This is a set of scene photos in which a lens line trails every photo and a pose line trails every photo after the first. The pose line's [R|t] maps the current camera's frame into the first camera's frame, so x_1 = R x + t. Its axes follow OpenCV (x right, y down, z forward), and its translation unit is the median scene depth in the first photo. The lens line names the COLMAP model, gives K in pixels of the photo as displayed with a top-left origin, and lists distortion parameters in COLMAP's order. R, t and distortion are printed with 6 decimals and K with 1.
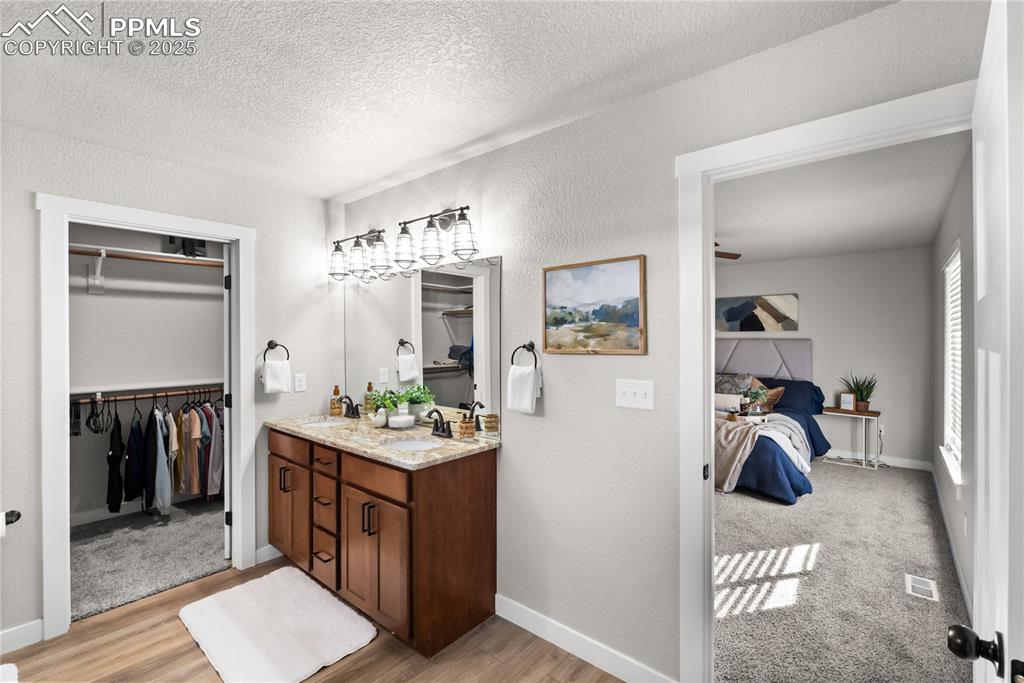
lens RADIAL K [[459.2, 0, 511.4], [0, 459.2, 340.8], [0, 0, 1]] dist [-0.002415, 0.000035]
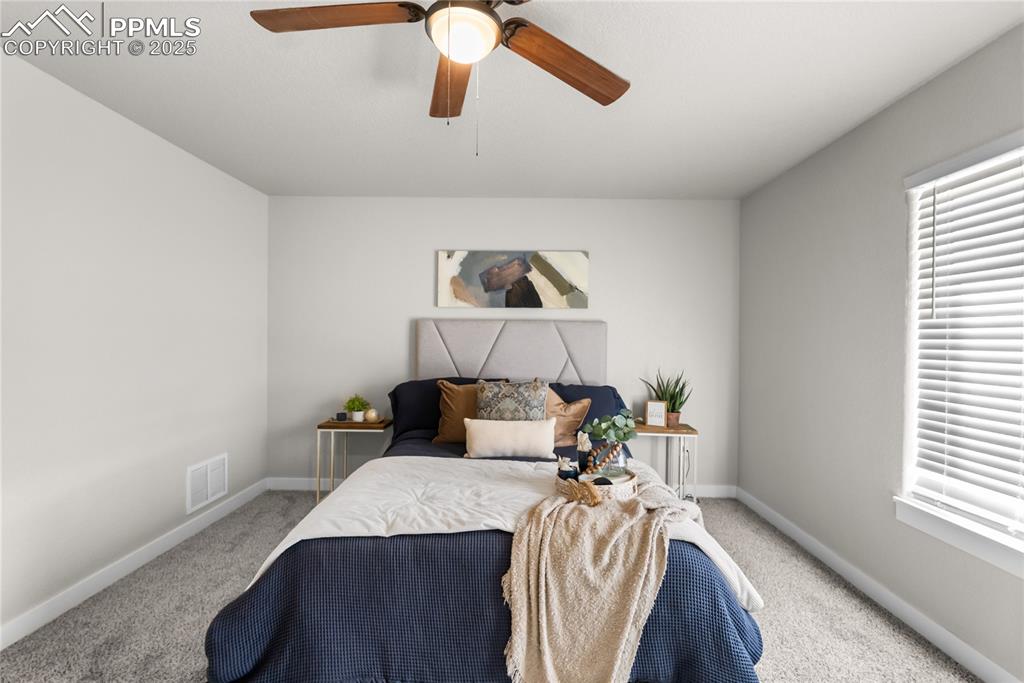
lens RADIAL K [[459.2, 0, 509.8], [0, 459.2, 340.0], [0, 0, 1]] dist [-0.002415, 0.000035]
pose [[0.772103, -0.000175, 0.635497, 0.134005], [-0.005080, 0.999966, 0.006448, 0.020213], [-0.635477, -0.008207, 0.772076, 0.598629]]
